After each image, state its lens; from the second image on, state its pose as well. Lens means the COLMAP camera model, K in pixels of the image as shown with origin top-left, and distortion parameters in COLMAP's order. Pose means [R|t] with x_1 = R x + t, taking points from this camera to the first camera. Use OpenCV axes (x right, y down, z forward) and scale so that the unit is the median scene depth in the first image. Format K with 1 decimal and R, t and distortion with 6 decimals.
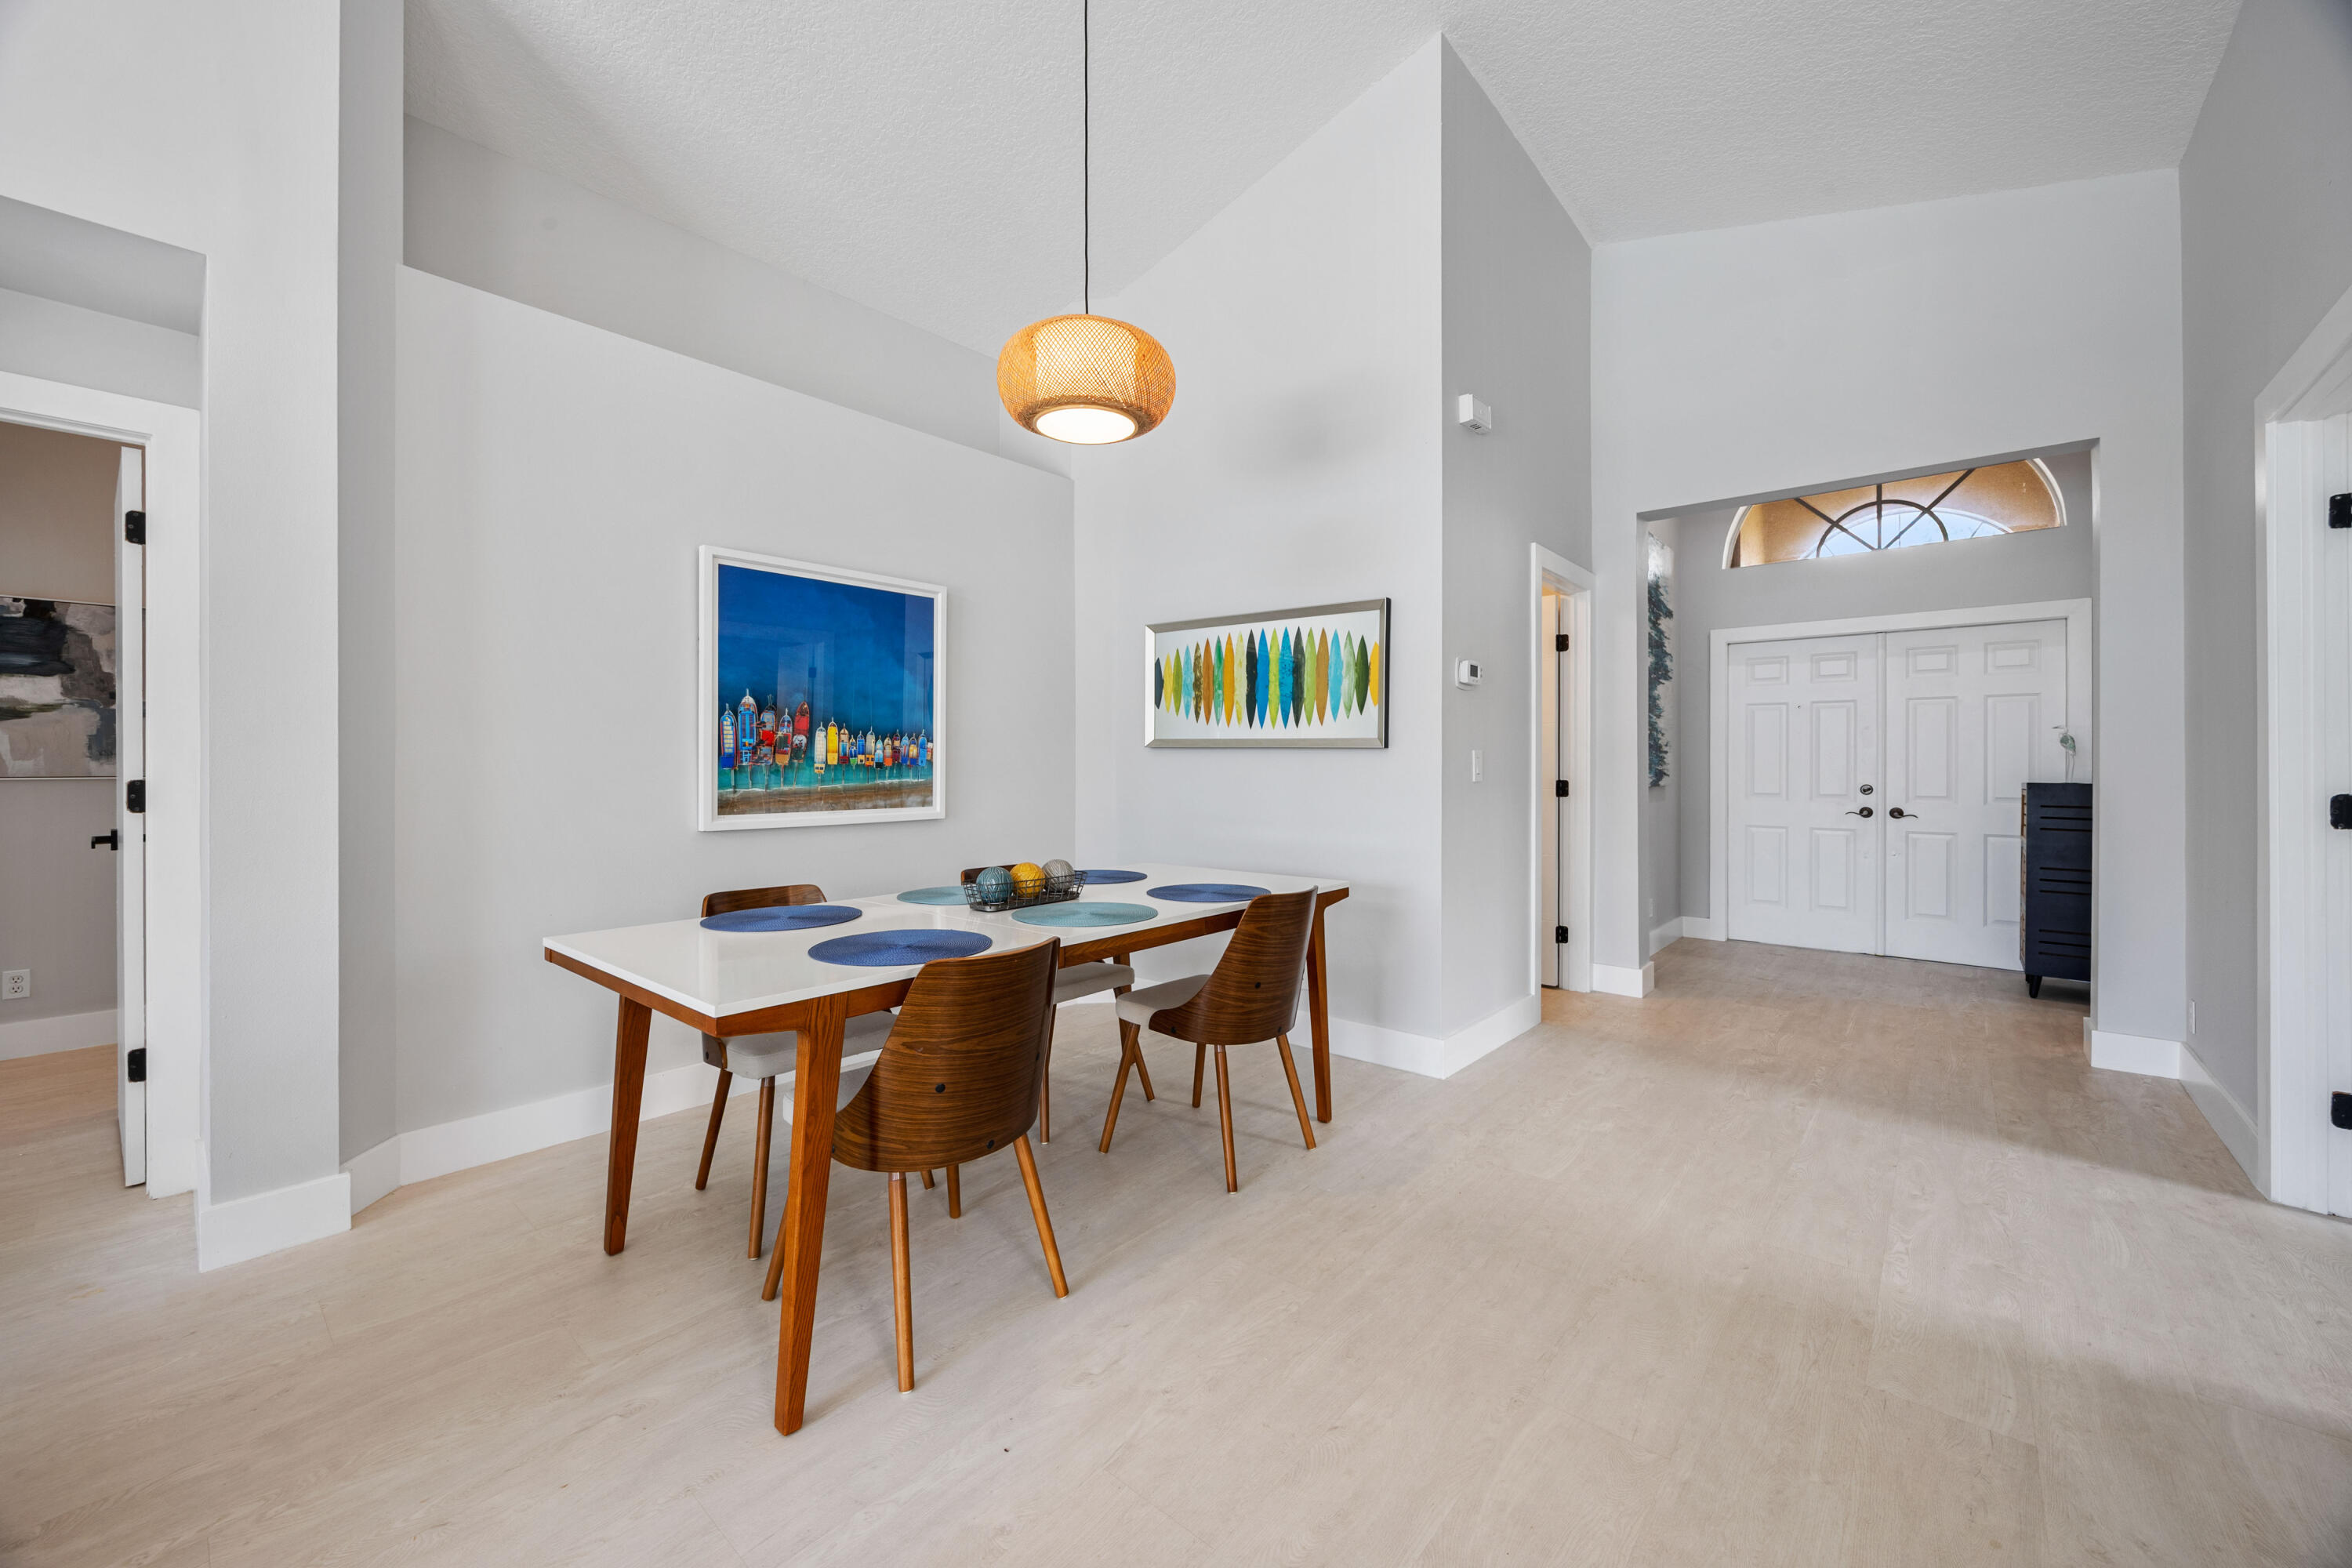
lens RADIAL K [[903.2, 0, 1170.5], [0, 903.2, 766.8], [0, 0, 1]] dist [-0.001908, -0.000772]
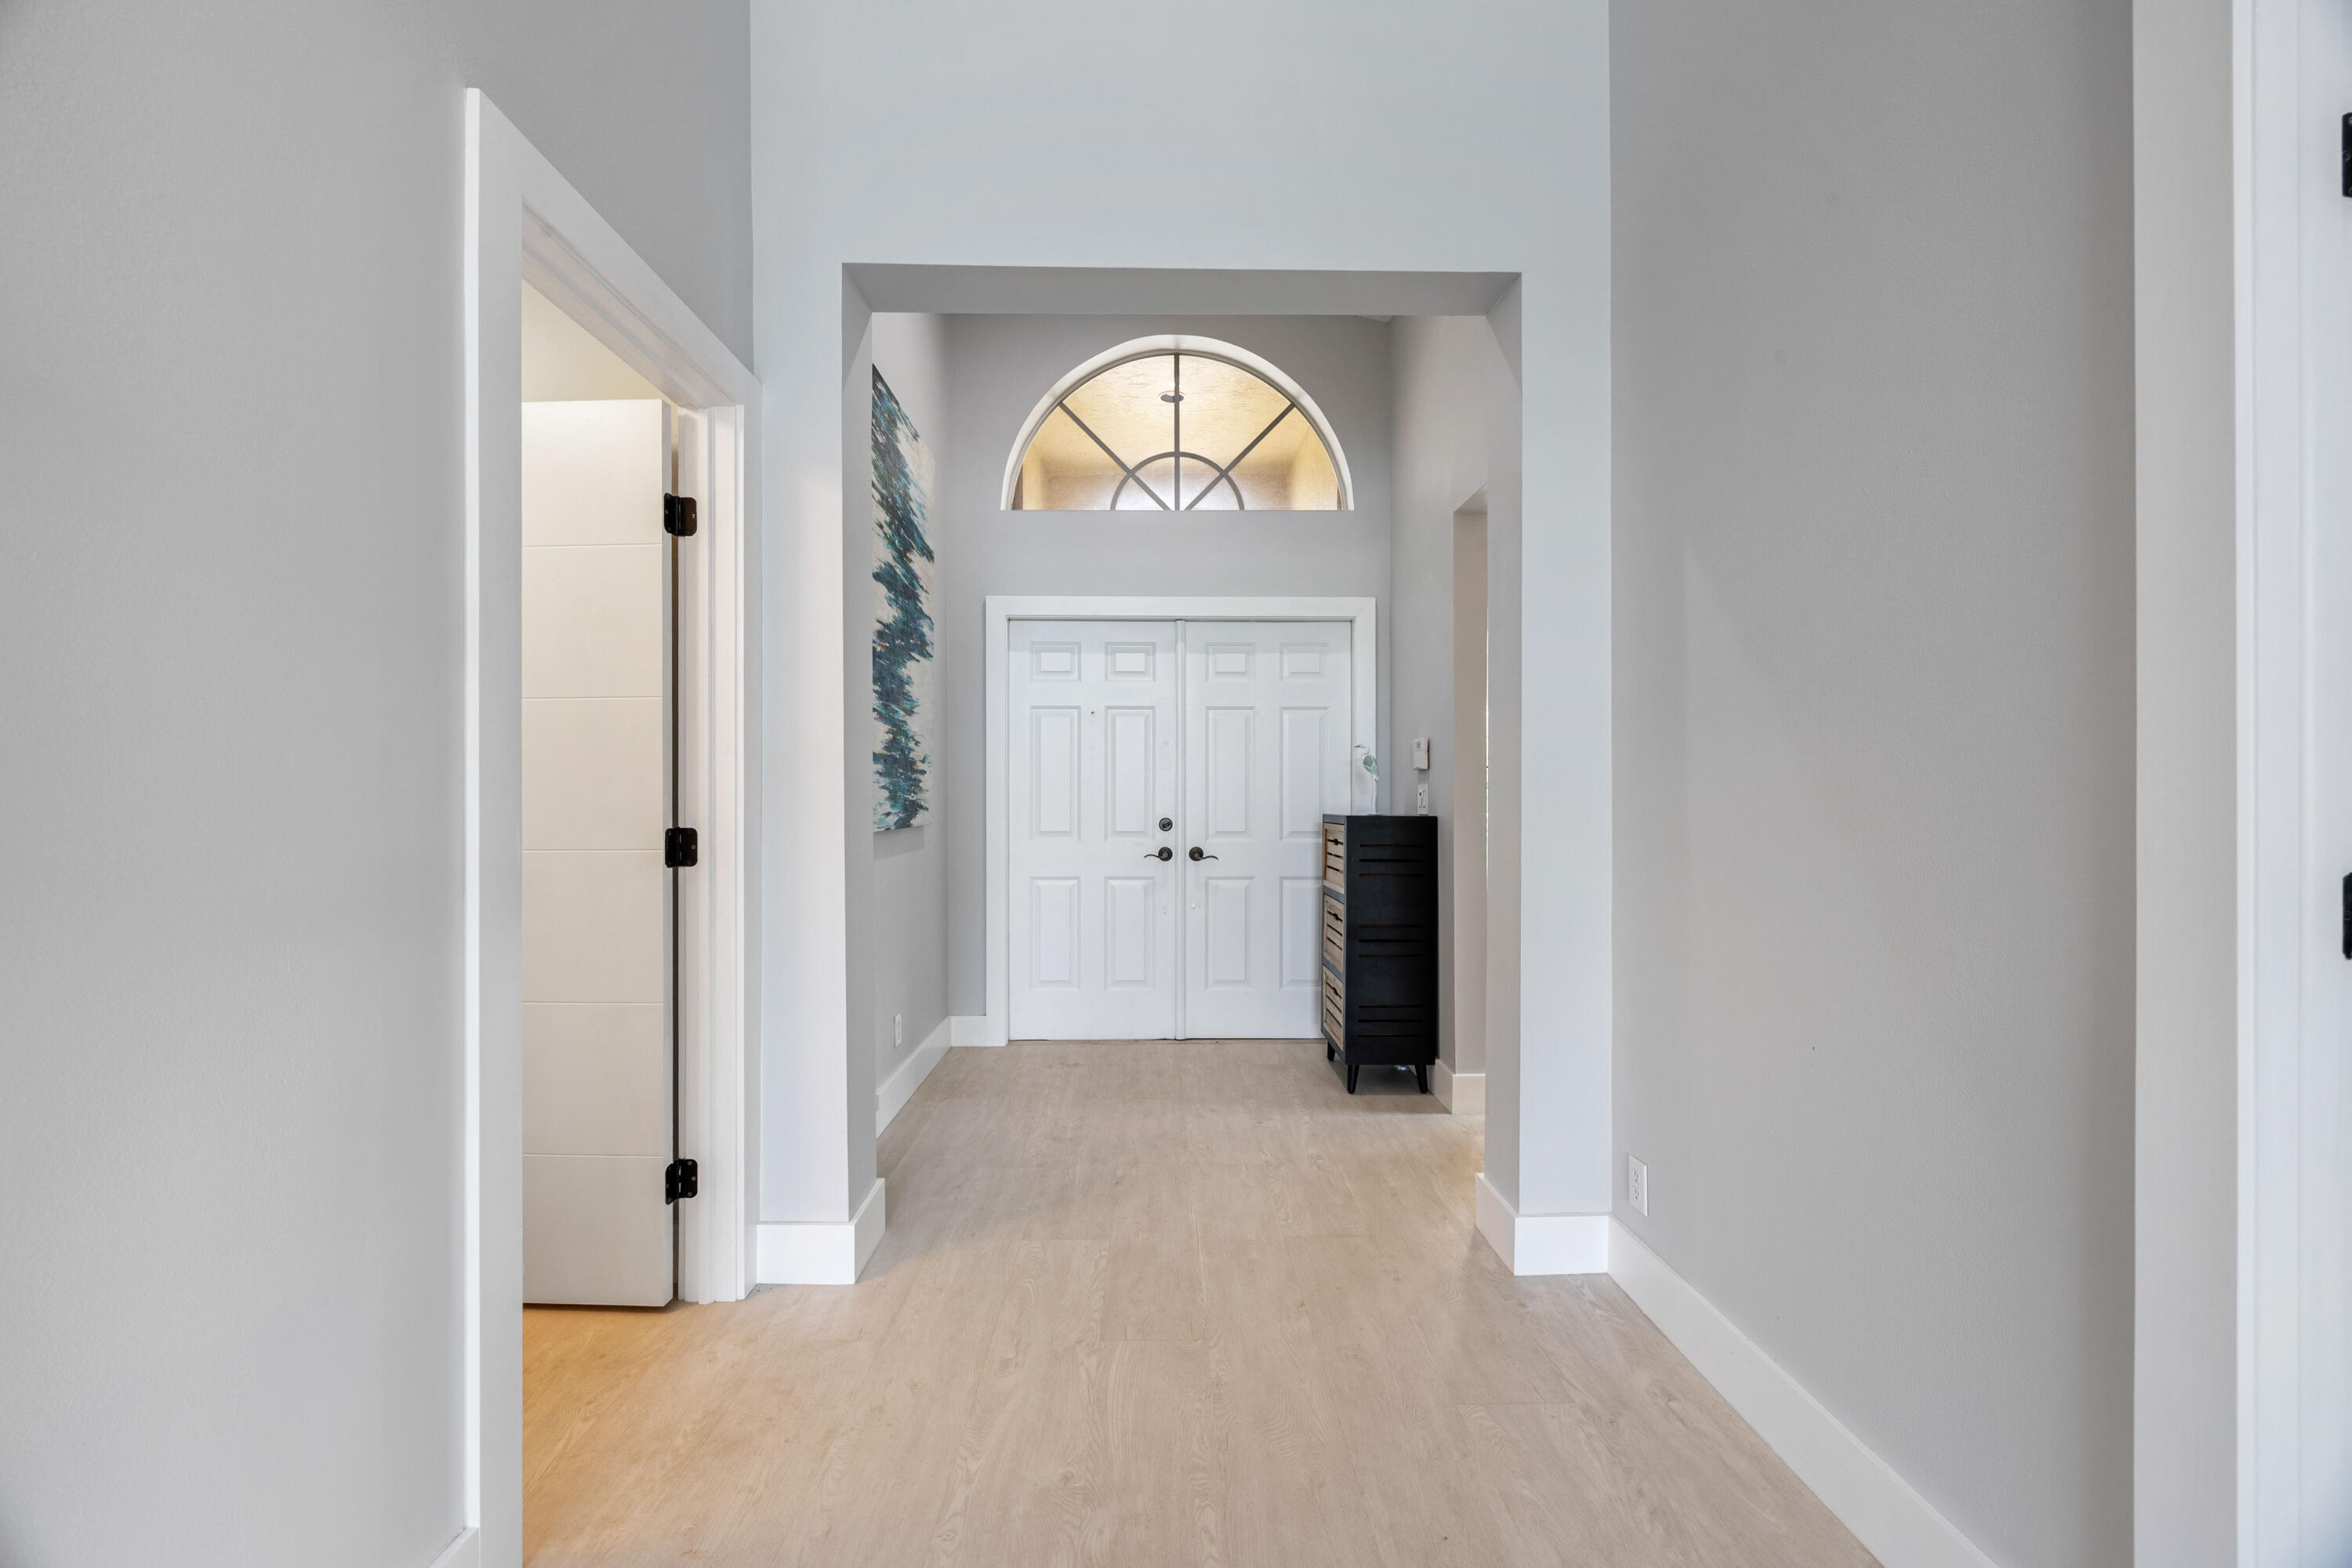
lens RADIAL K [[903.2, 0, 1180.9], [0, 903.2, 796.2], [0, 0, 1]] dist [-0.001908, -0.000772]
pose [[0.736341, -0.004071, 0.676598, 0.350193], [0.000830, 0.999987, 0.005113, -0.003283], [-0.676610, -0.003203, 0.736335, 0.568723]]
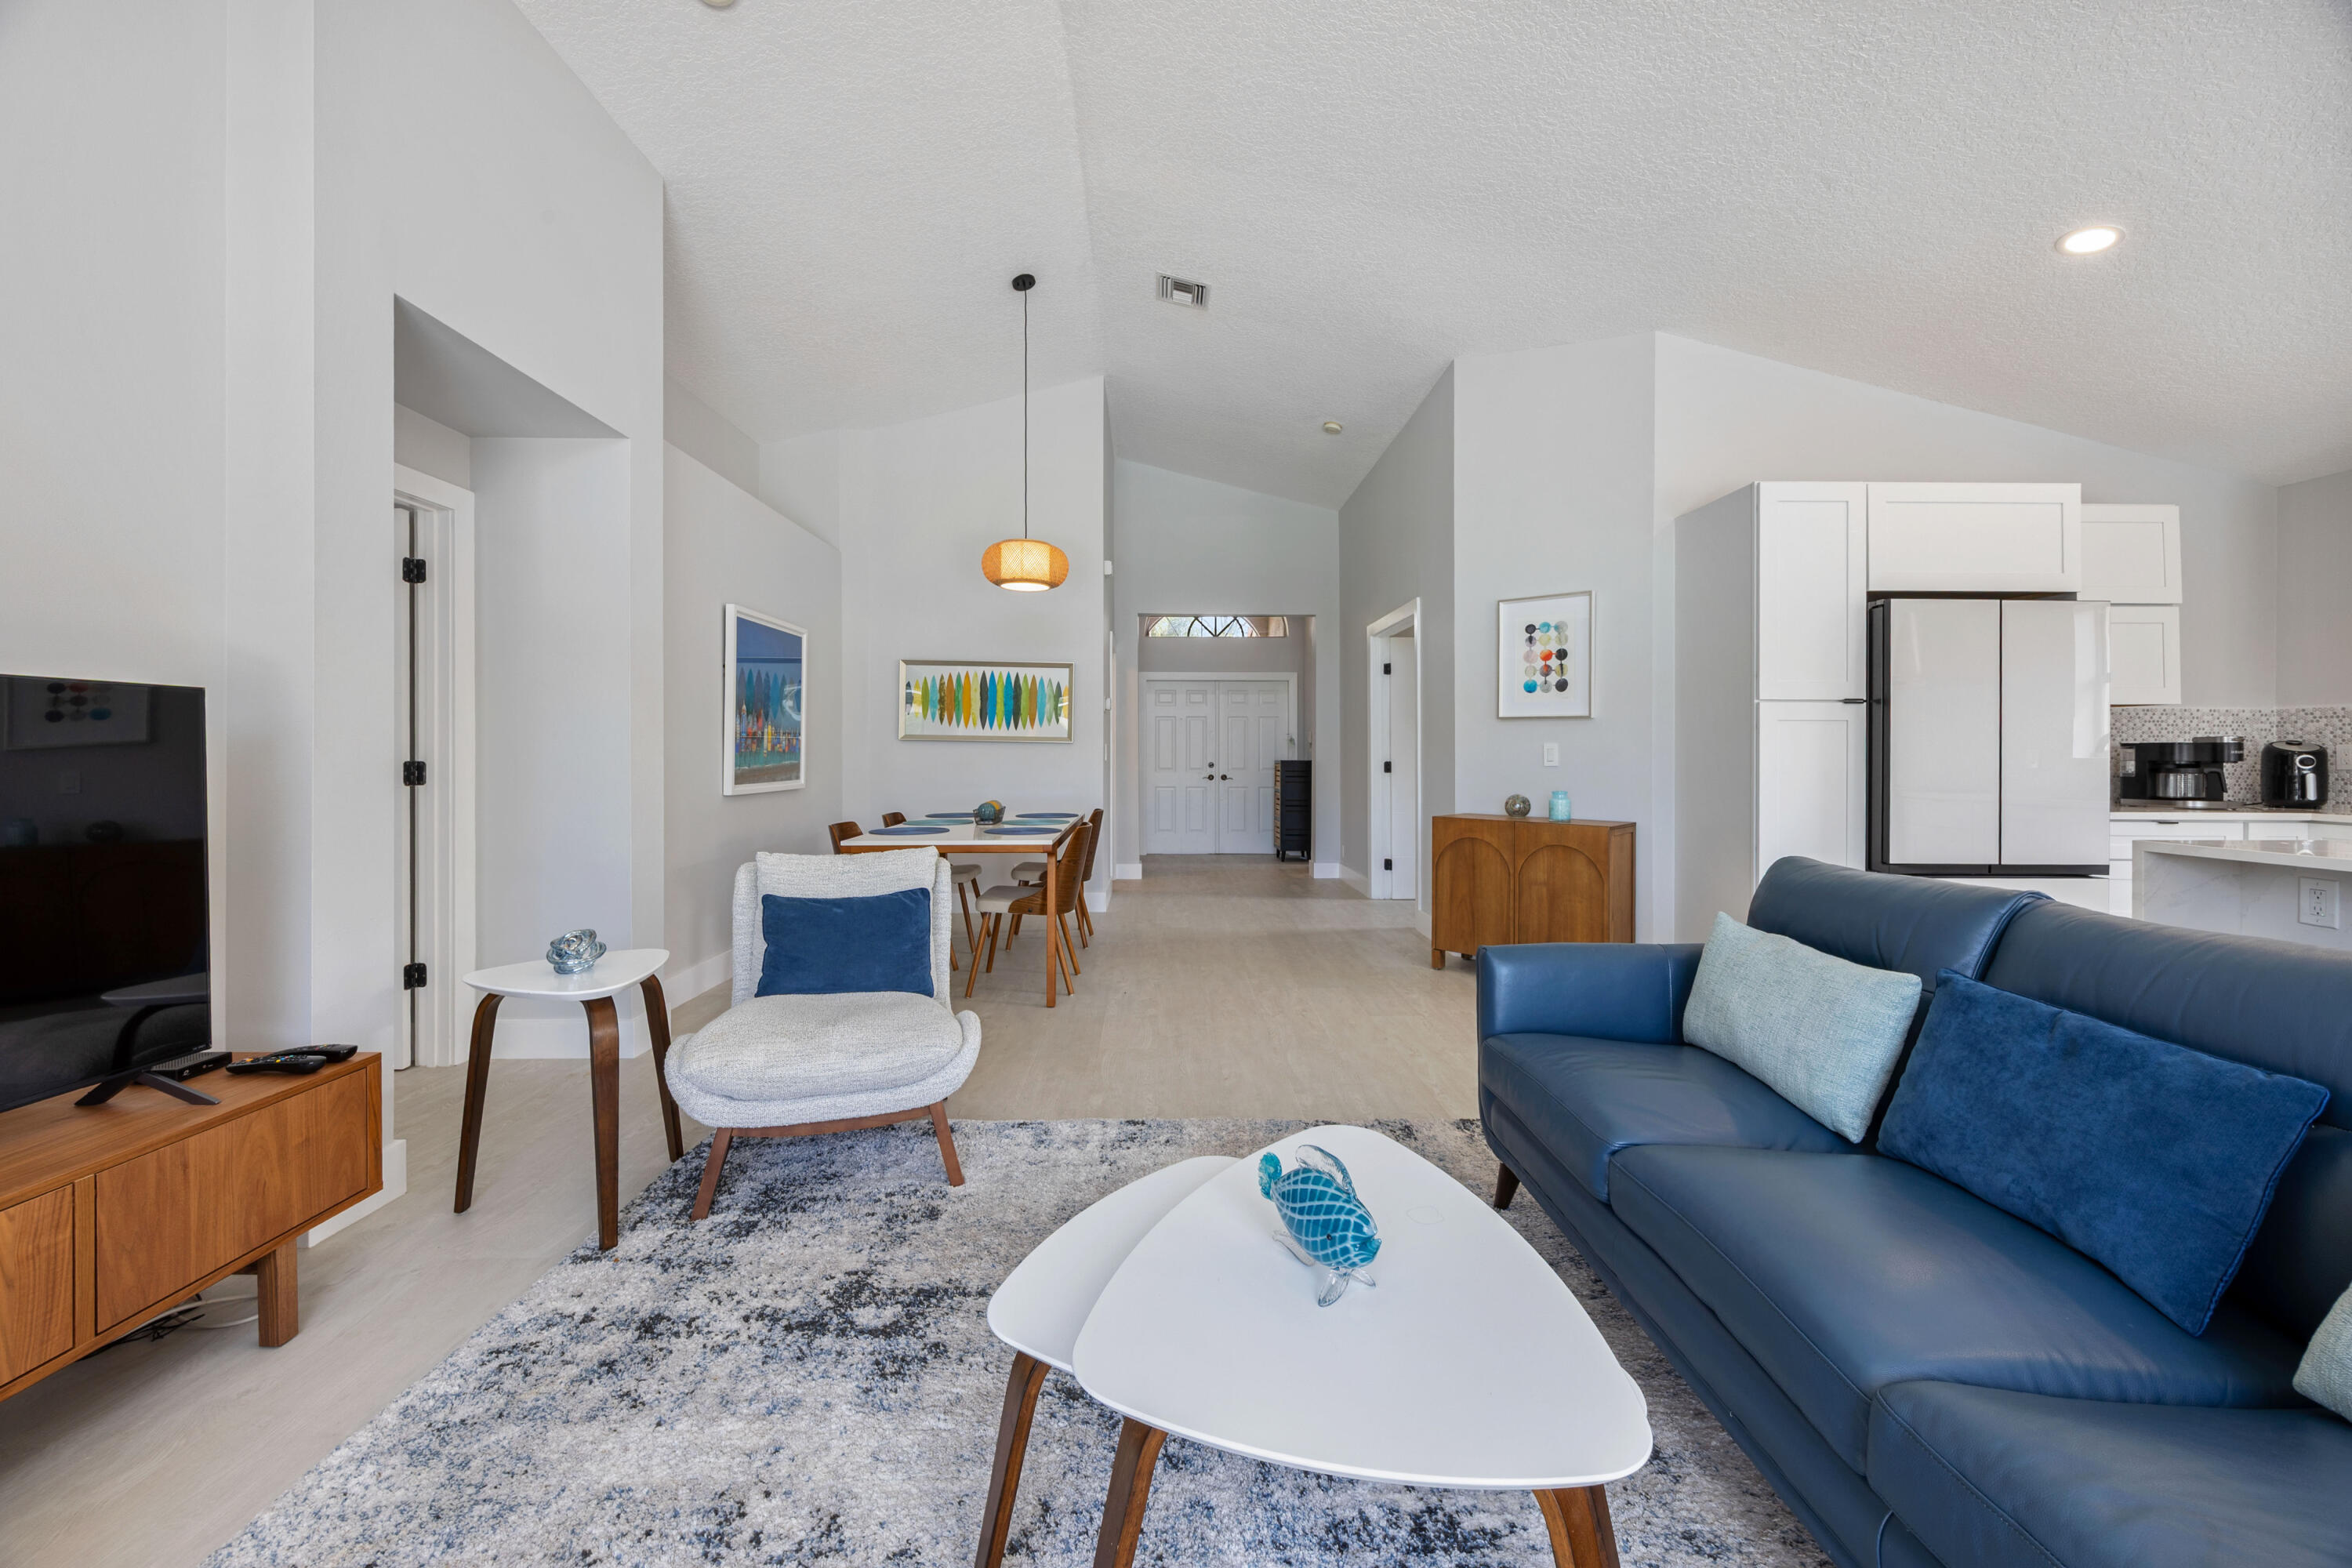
lens RADIAL K [[903.2, 0, 1176.3], [0, 903.2, 753.2], [0, 0, 1]] dist [-0.001908, -0.000772]
pose [[0.739605, 0.000131, 0.673042, -0.702937], [-0.000917, 0.999999, 0.000814, -0.000661], [-0.673041, -0.001219, 0.739604, -0.429358]]
